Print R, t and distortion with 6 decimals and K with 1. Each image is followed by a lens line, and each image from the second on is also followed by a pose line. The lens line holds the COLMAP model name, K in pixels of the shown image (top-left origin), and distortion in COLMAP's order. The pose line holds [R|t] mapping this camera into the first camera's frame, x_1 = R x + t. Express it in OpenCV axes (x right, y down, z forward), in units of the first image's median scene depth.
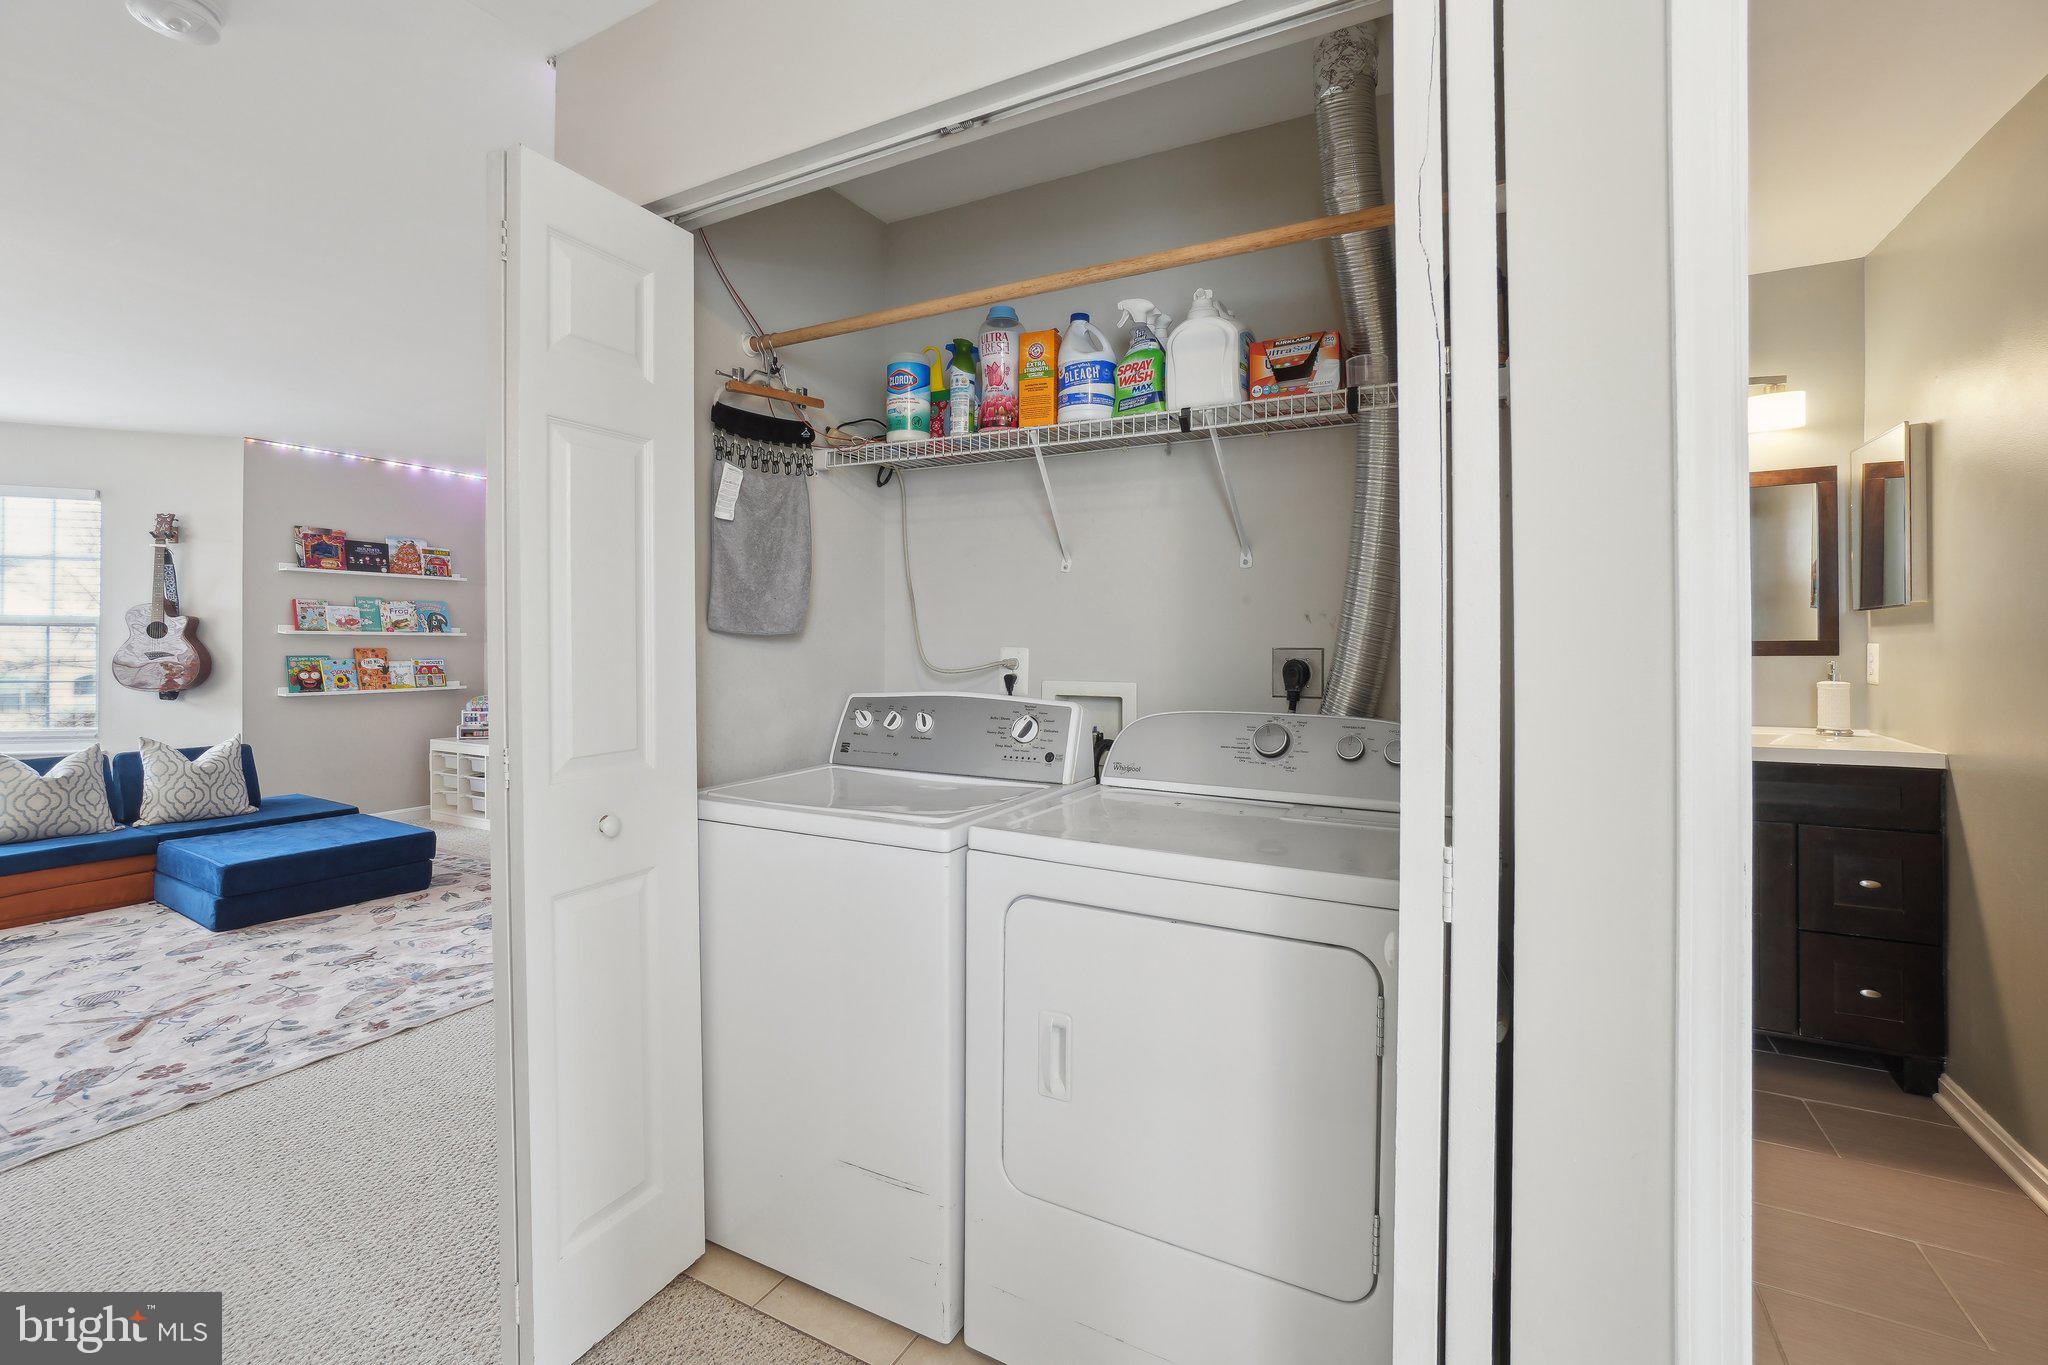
lens RADIAL K [[911.7, 0, 994.5], [0, 911.7, 644.9], [0, 0, 1]] dist [-0.029807, 0.004291]
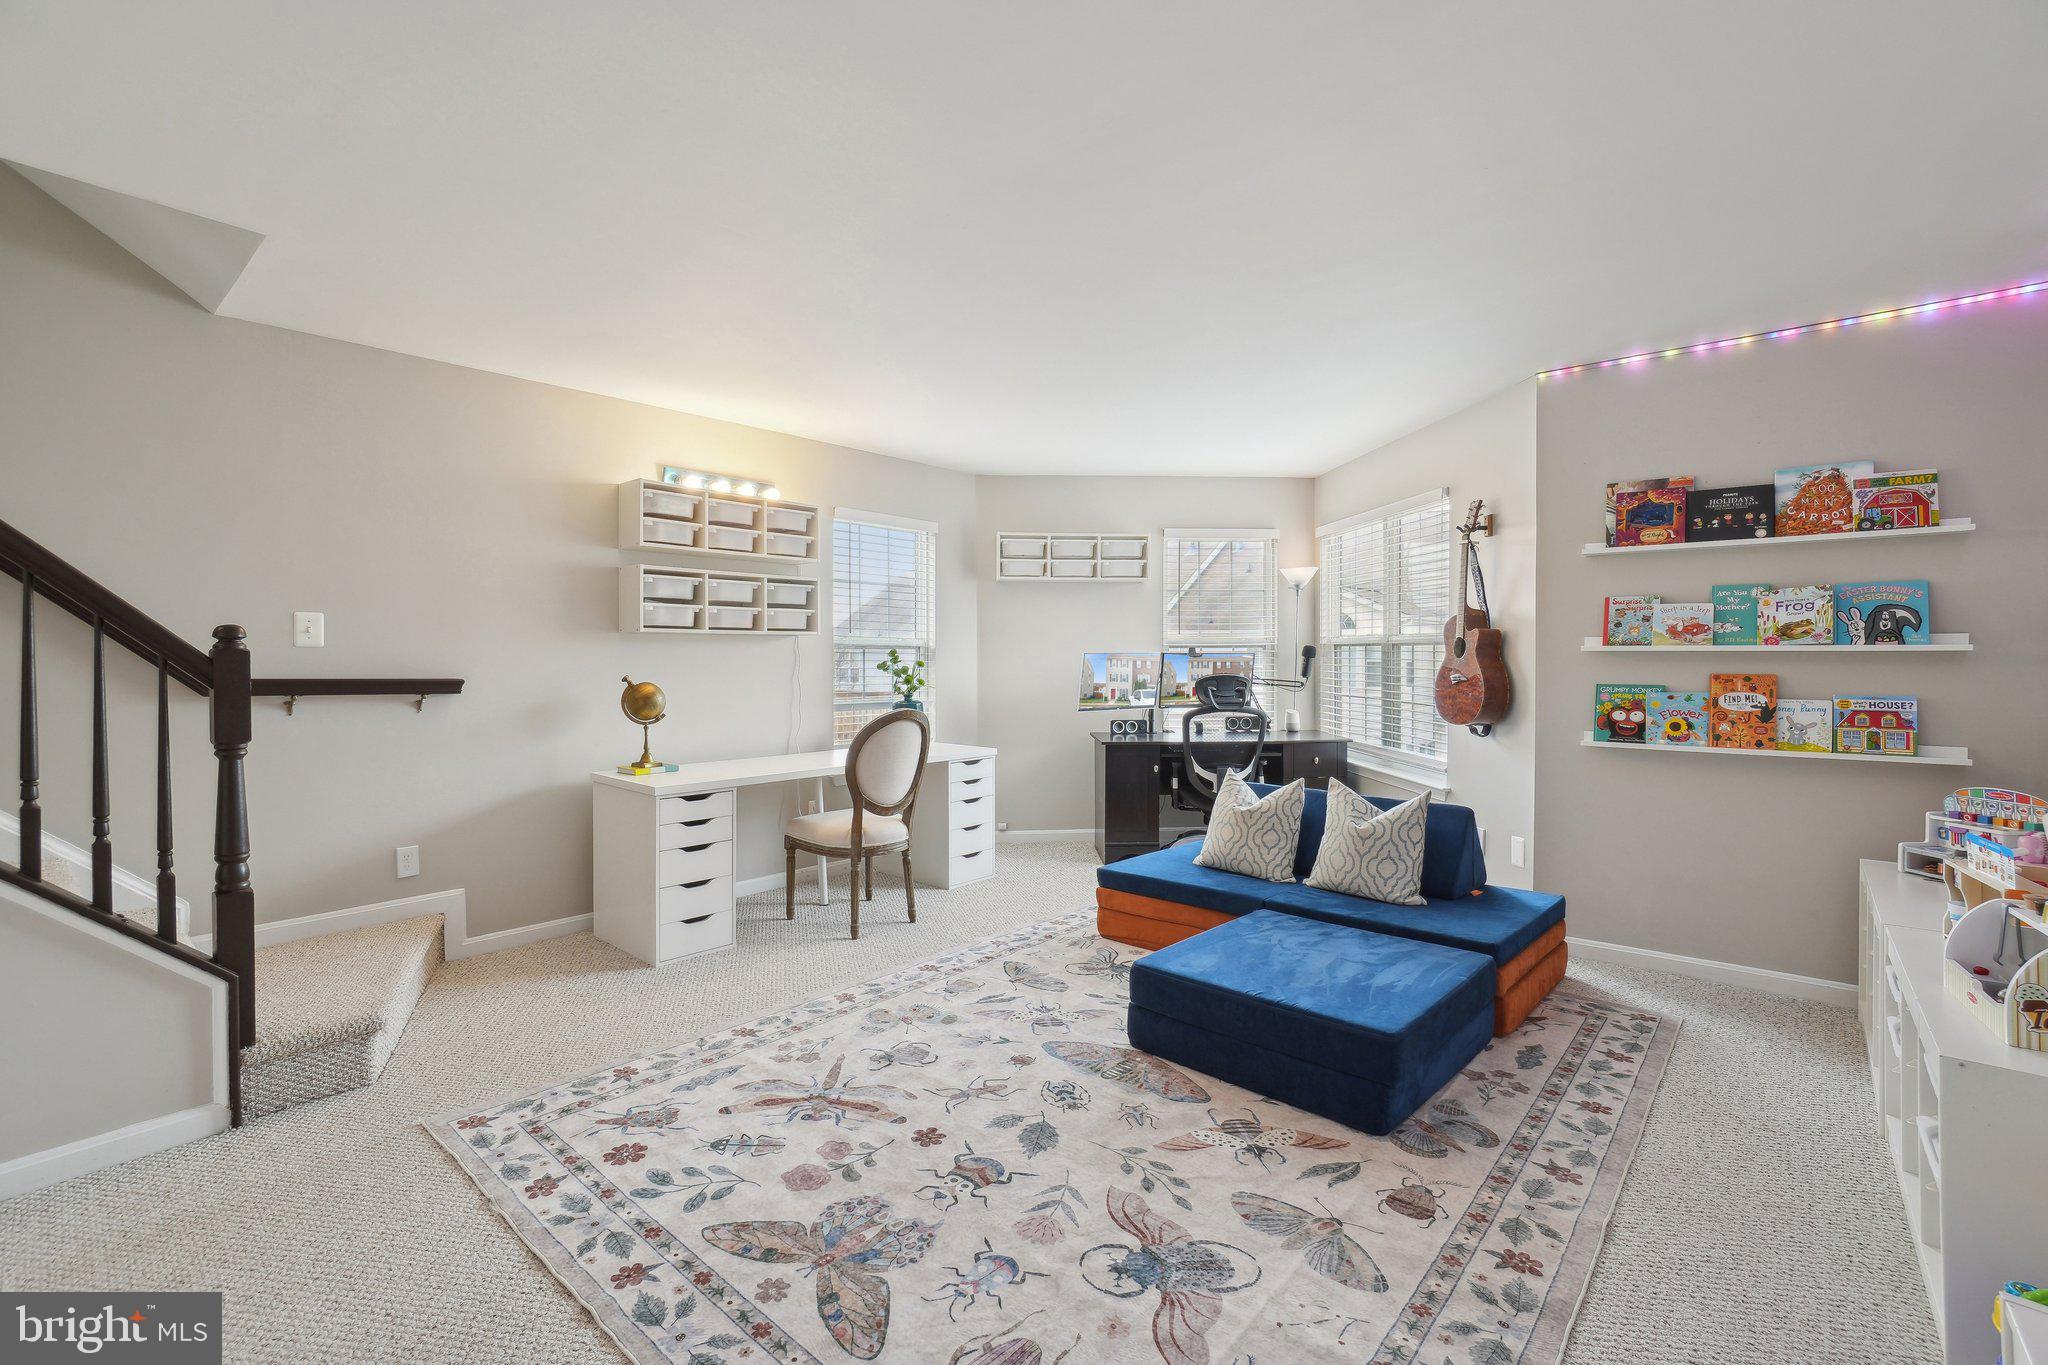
lens RADIAL K [[911.7, 0, 1051.2], [0, 911.7, 656.2], [0, 0, 1]] dist [-0.029807, 0.004291]
pose [[-0.190536, -0.001738, -0.981679, -0.060348], [-0.000100, 0.999998, -0.001751, -0.006899], [0.981680, -0.000235, -0.190536, 0.702715]]
